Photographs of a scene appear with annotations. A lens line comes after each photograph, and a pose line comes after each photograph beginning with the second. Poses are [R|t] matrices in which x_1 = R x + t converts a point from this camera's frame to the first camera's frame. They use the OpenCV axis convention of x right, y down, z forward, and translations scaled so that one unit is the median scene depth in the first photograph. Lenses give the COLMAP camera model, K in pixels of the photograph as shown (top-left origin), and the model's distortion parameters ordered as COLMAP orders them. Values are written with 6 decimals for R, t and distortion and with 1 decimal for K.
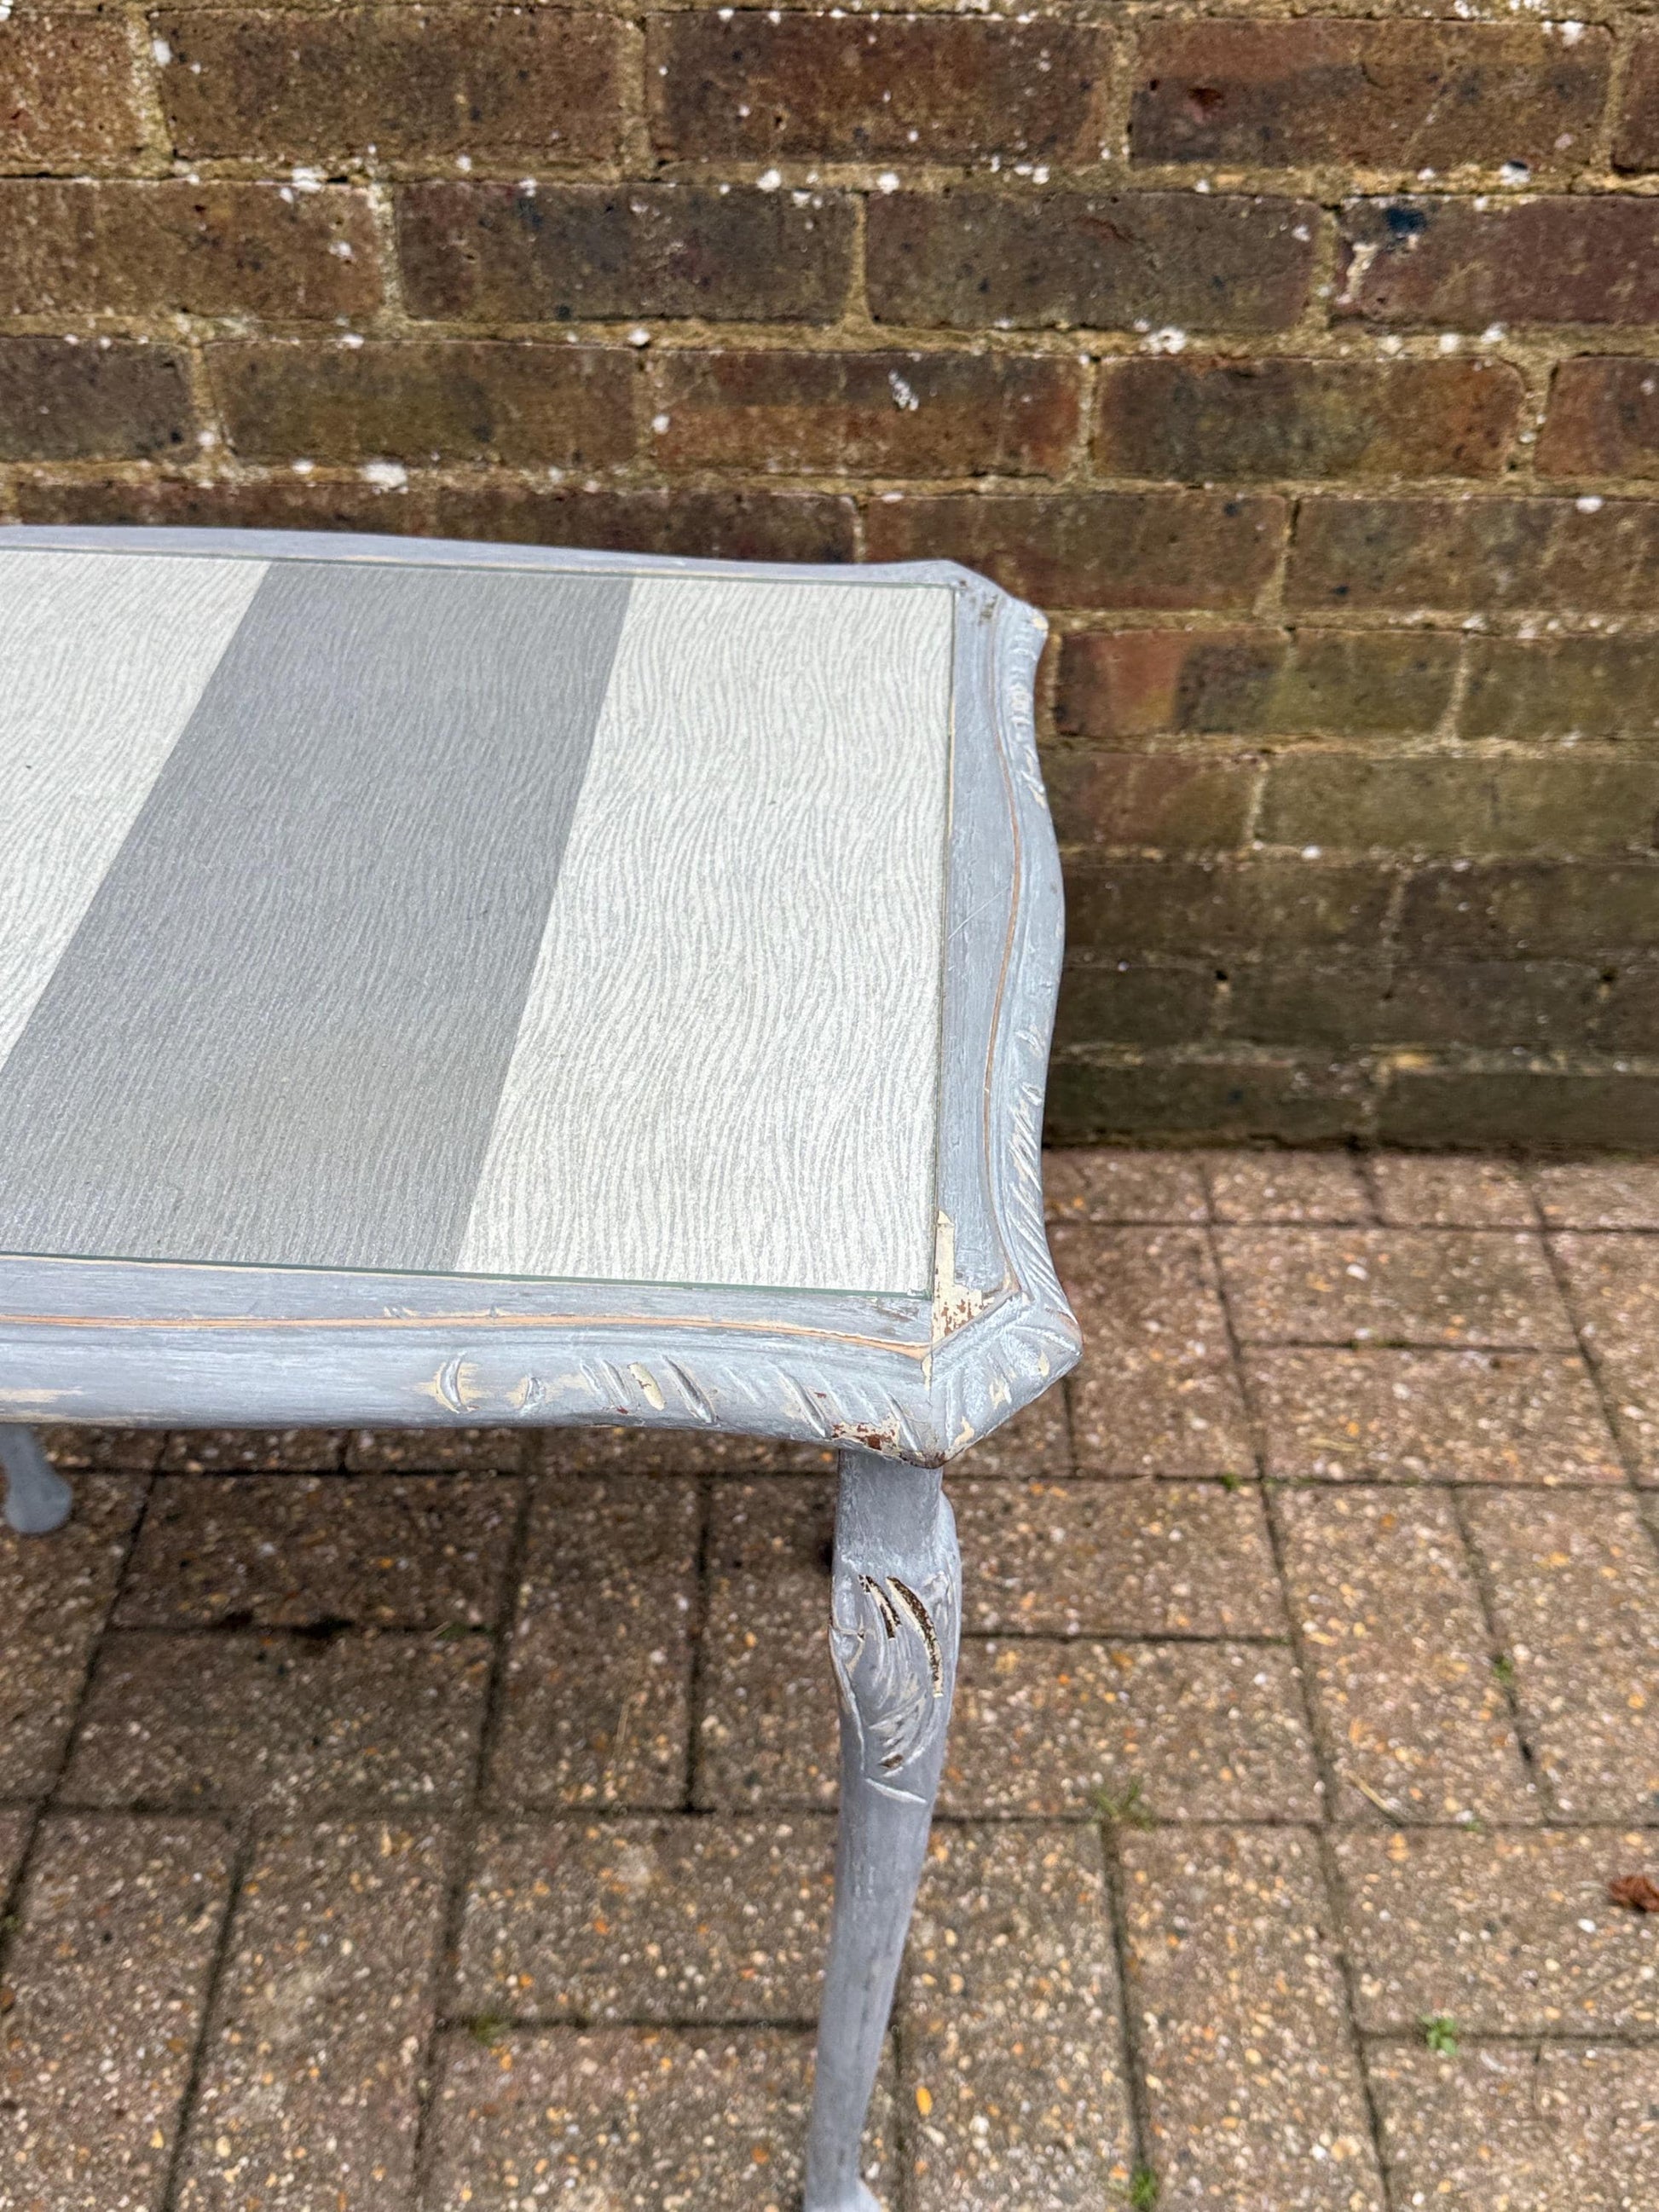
lens RADIAL K [[2082.1, 0, 804.8], [0, 2082.1, 1120.0], [0, 0, 1]] dist [0.191418, -0.482513]
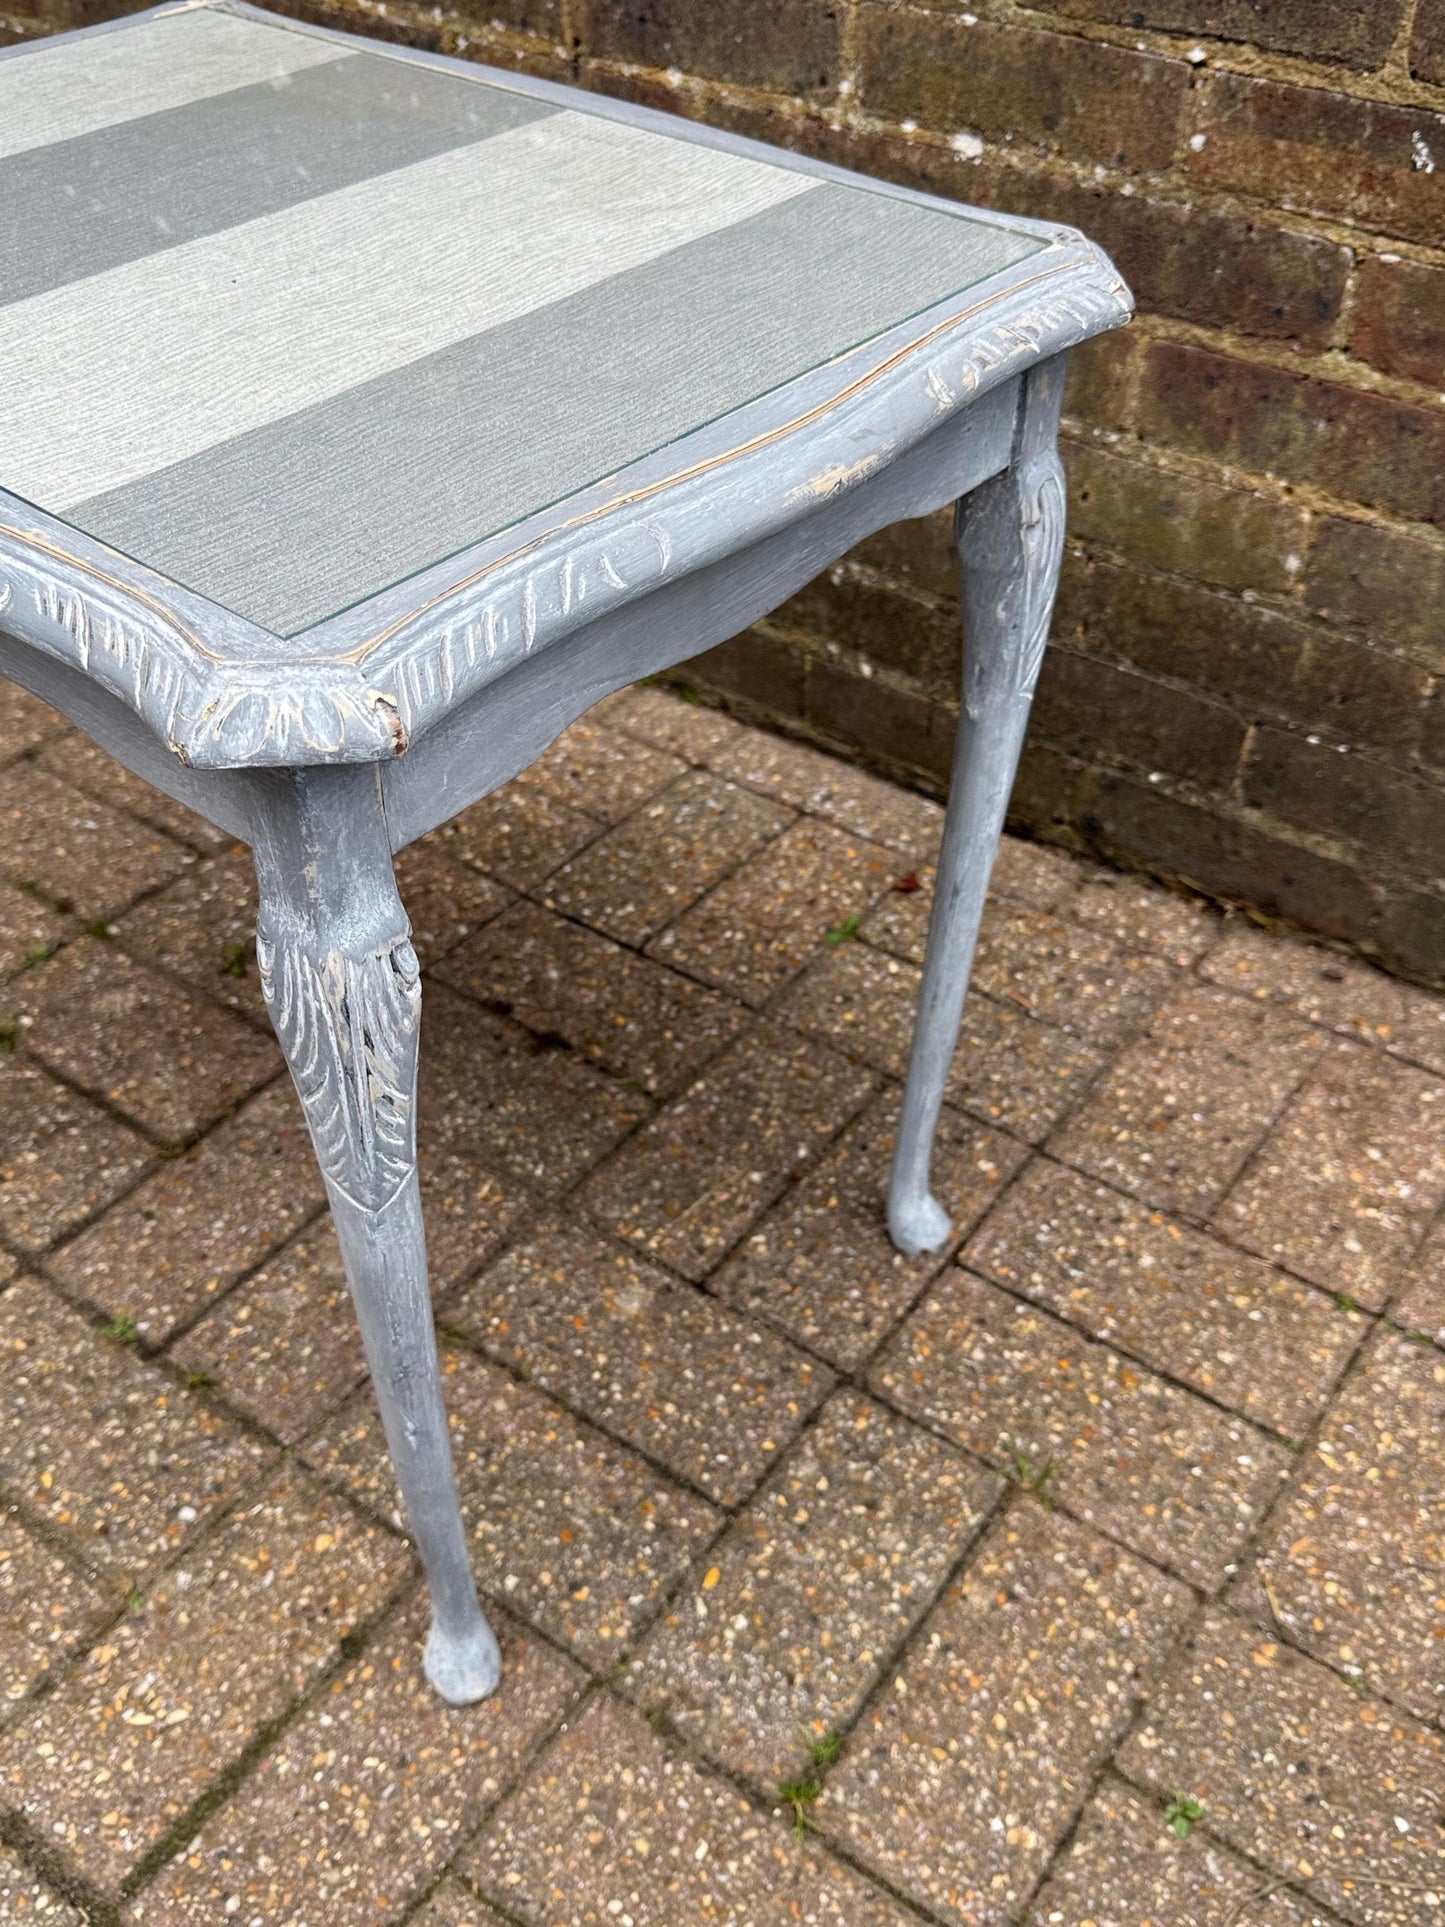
lens RADIAL K [[1816.0, 0, 708.1], [0, 1816.0, 944.3], [0, 0, 1]] dist [0.183241, -0.451279]
pose [[0.811159, 0.380653, -0.443987, 0.314648], [-0.386175, 0.918759, 0.082162, 0.069554], [0.439192, 0.104810, 0.892258, 0.090854]]
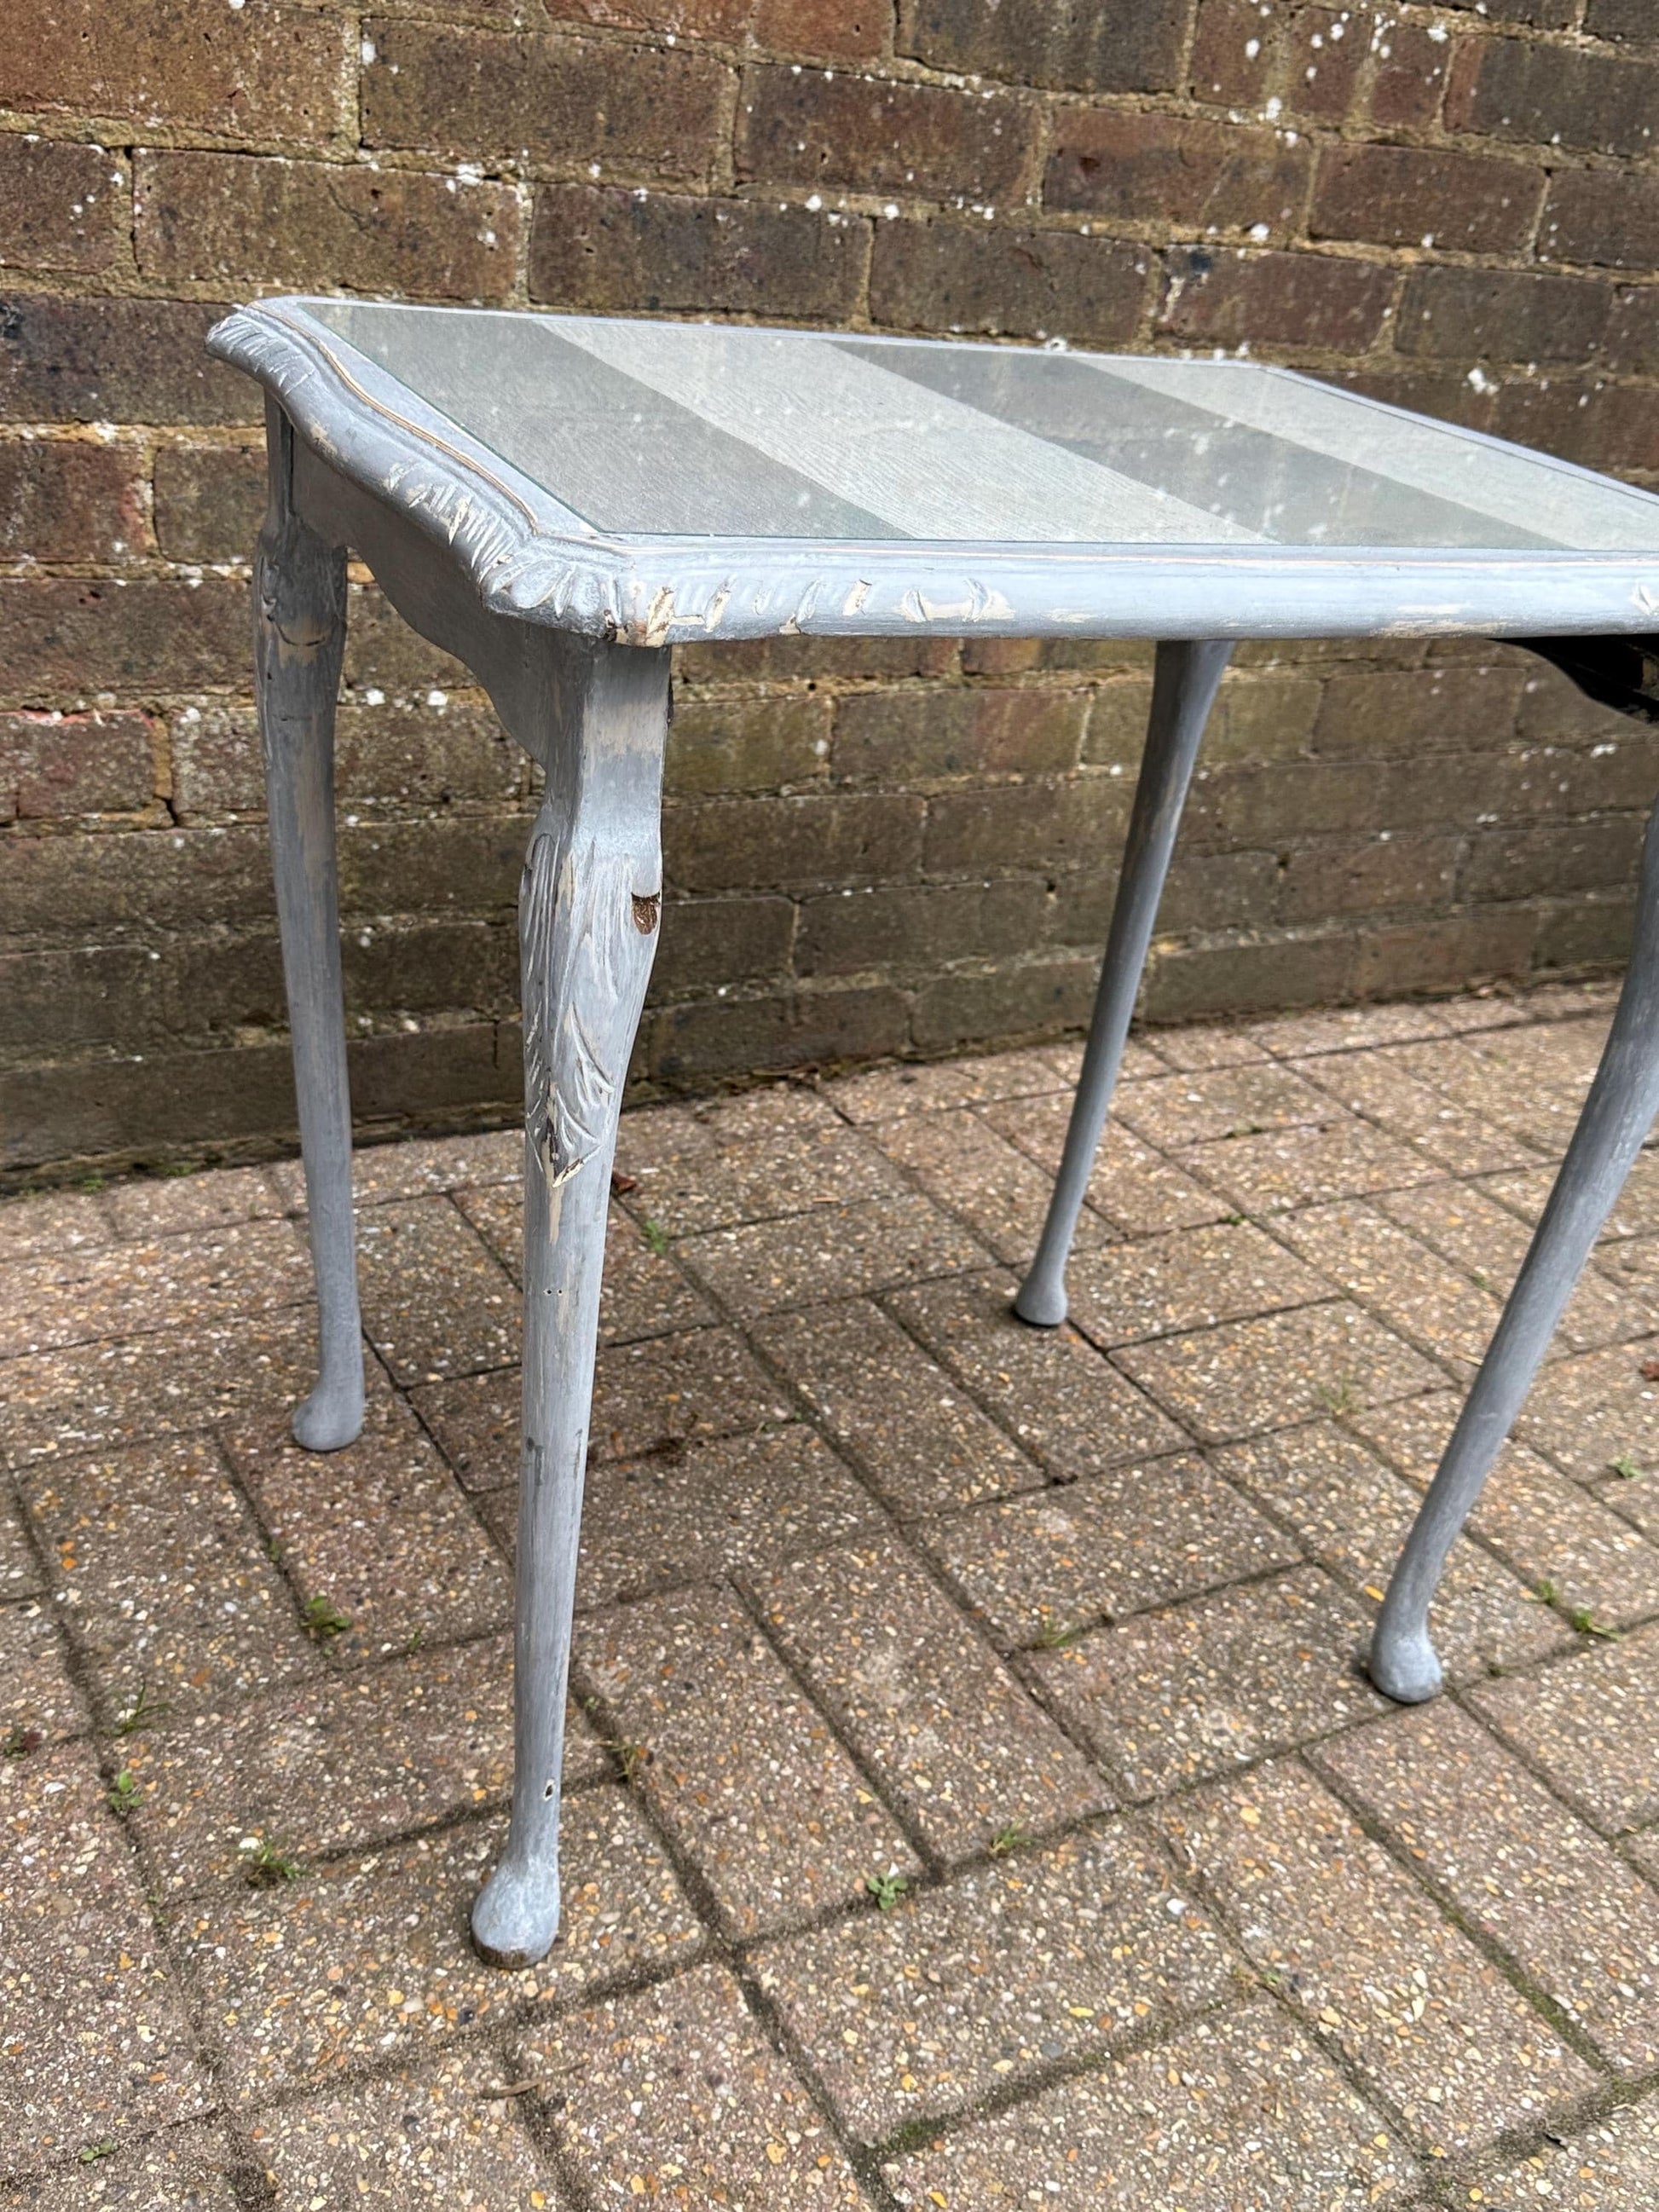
lens RADIAL K [[2070.8, 0, 808.8], [0, 2070.8, 1119.2], [0, 0, 1]] dist [0.191579, -0.468855]
pose [[0.862307, -0.136091, 0.487757, -0.687885], [0.233747, 0.961426, -0.144989, 0.263916], [-0.449210, 0.239037, 0.860855, 0.031437]]
